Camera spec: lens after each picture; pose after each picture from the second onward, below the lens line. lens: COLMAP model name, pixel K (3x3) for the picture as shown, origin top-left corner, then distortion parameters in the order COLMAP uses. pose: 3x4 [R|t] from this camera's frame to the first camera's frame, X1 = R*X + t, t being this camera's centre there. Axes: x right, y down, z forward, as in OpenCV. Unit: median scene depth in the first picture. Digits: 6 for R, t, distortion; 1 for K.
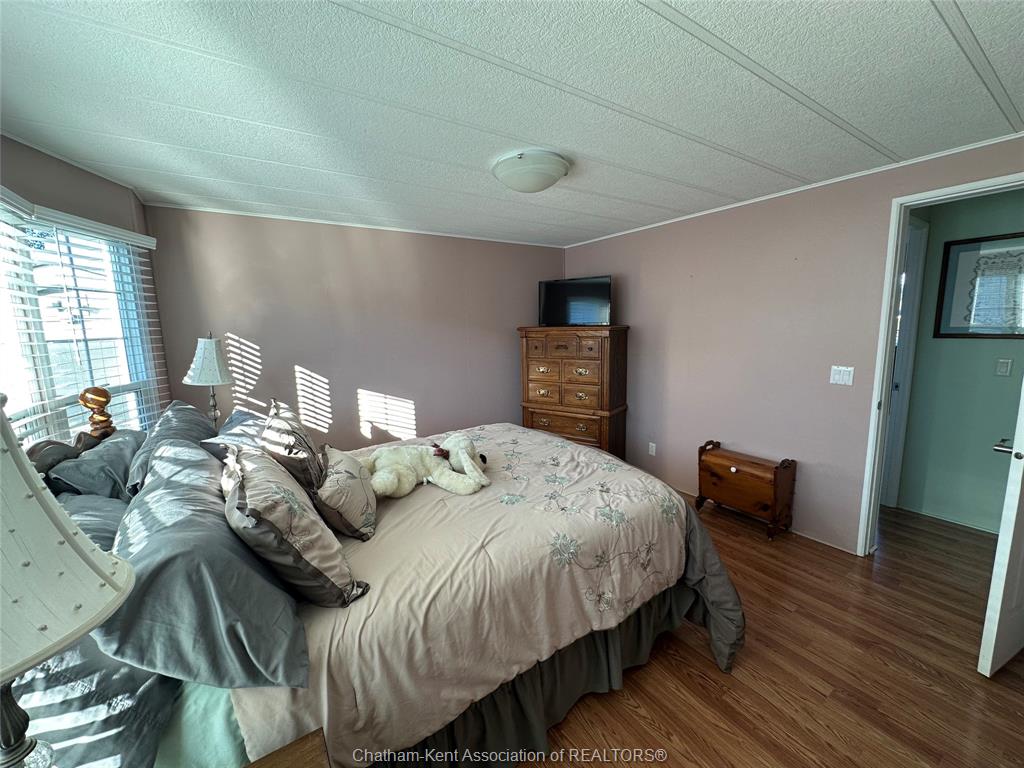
lens RADIAL K [[407.0, 0, 513.5], [0, 407.0, 384.2], [0, 0, 1]] dist [-0.002806, -0.000452]
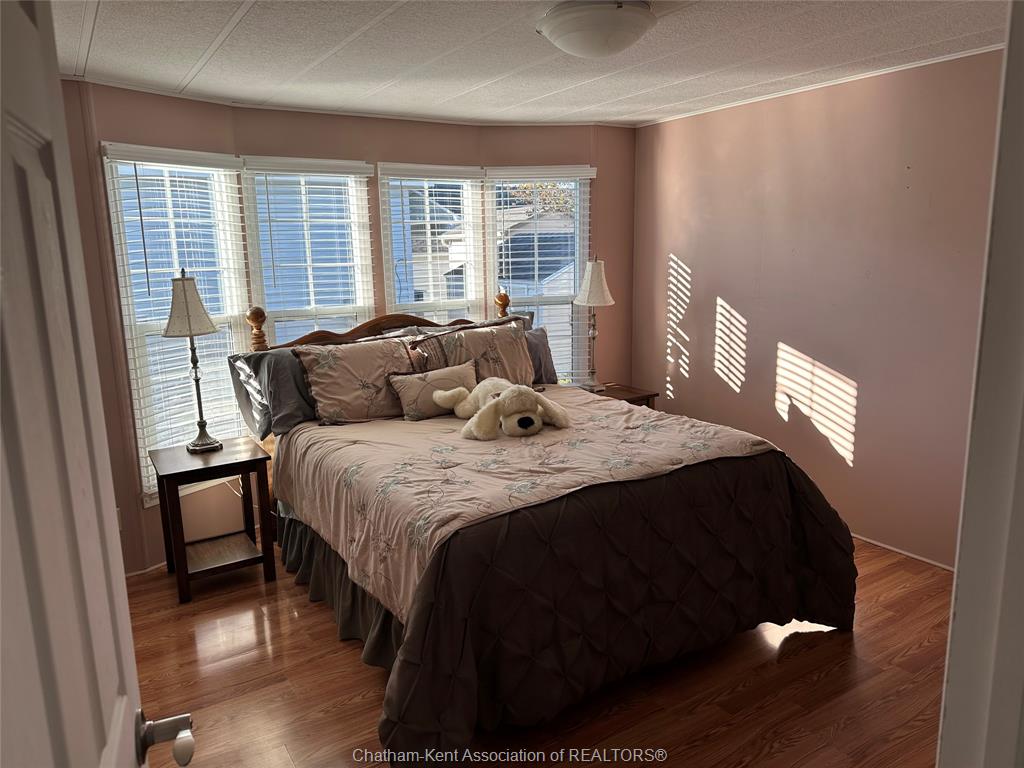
lens RADIAL K [[715.4, 0, 512.5], [0, 715.4, 383.8], [0, 0, 1]] dist [0.008458, -0.000080]
pose [[-0.028018, 0.206199, -0.978109, 0.856381], [-0.121457, 0.970541, 0.208083, -0.121862], [0.992201, 0.124628, -0.002148, 0.627006]]
